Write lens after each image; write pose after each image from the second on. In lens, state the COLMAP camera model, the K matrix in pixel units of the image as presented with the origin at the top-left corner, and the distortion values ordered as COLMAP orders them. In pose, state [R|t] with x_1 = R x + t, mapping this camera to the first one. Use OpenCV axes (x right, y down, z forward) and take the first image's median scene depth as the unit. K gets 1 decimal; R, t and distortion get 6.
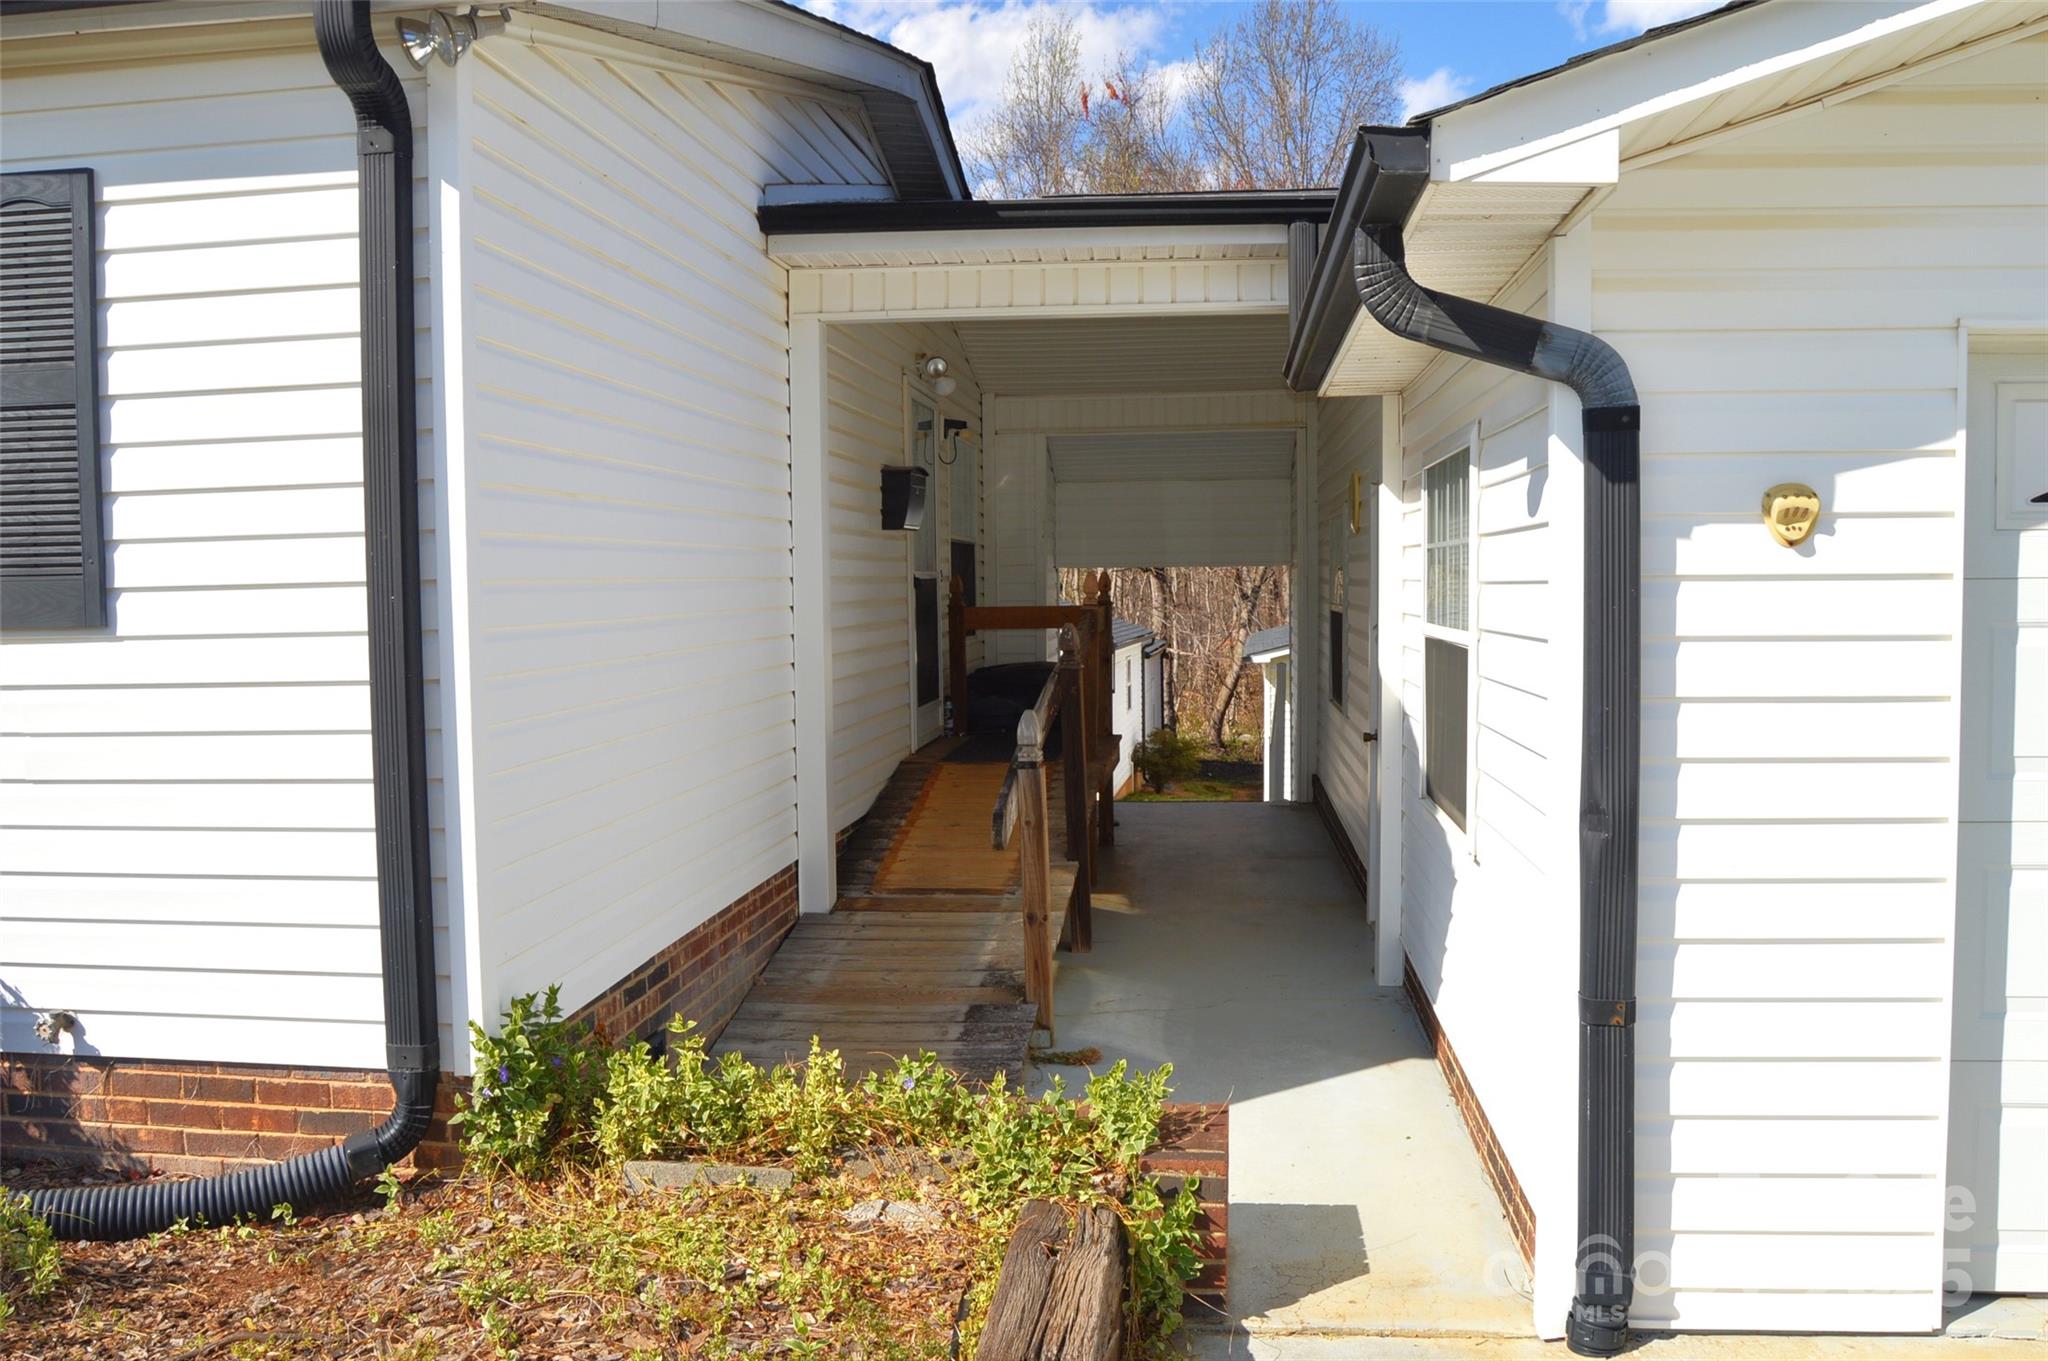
lens RADIAL K [[1626.1, 0, 1024.8], [0, 1626.1, 673.9], [0, 0, 1]] dist [-0.091405, 0.032444]
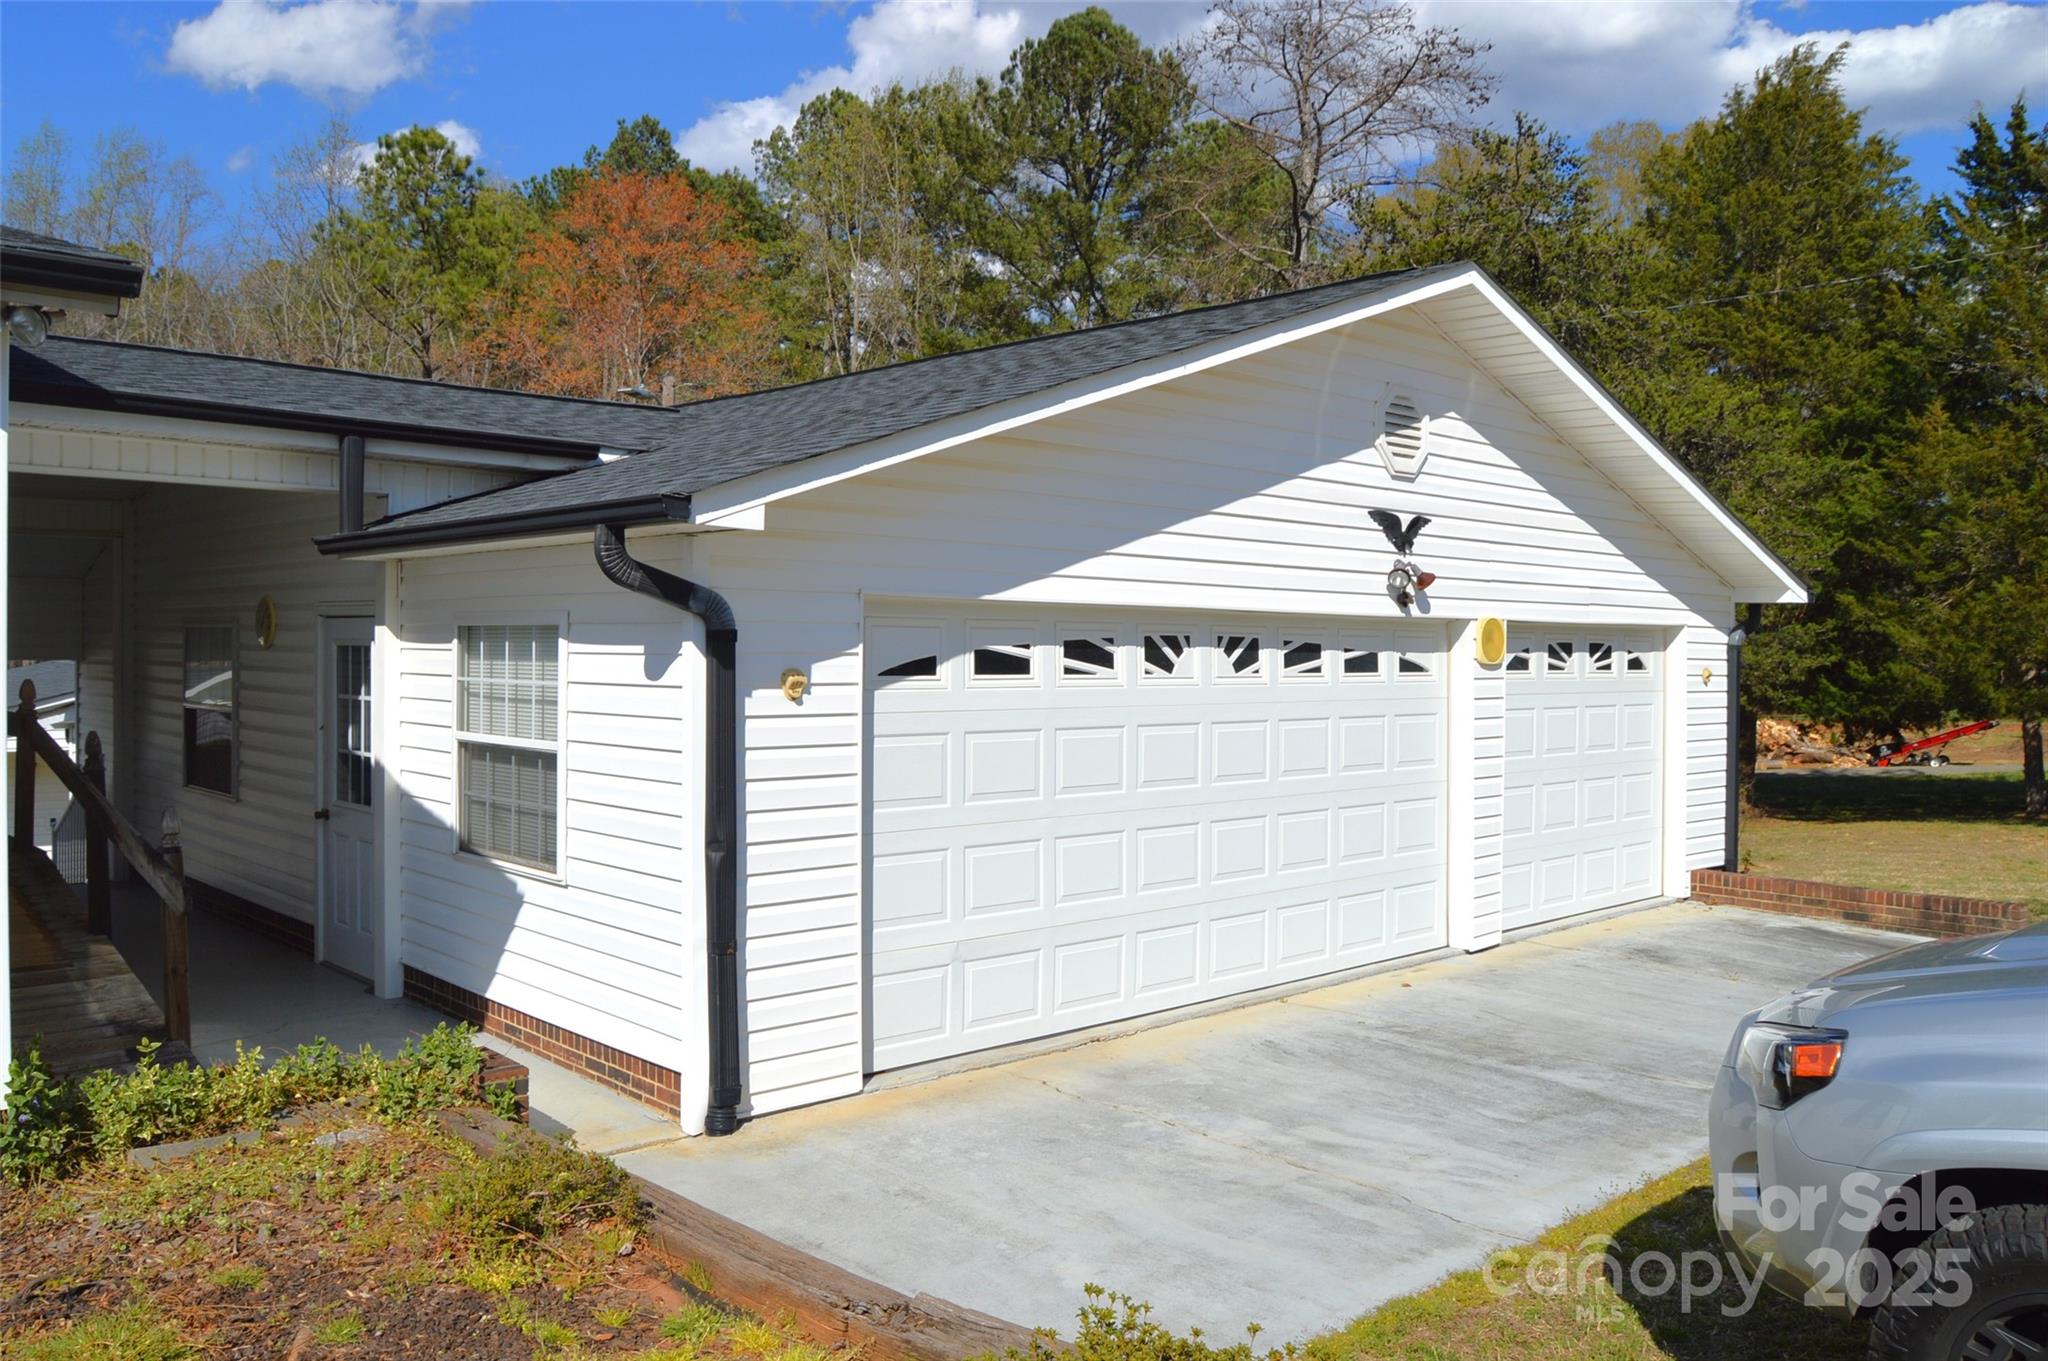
lens RADIAL K [[1626.1, 0, 1026.3], [0, 1626.1, 675.0], [0, 0, 1]] dist [-0.091405, 0.032444]
pose [[0.647207, 0.004418, 0.762302, -0.858357], [0.027666, 0.999188, -0.029280, -0.044213], [-0.761812, 0.040040, 0.646559, -0.515668]]
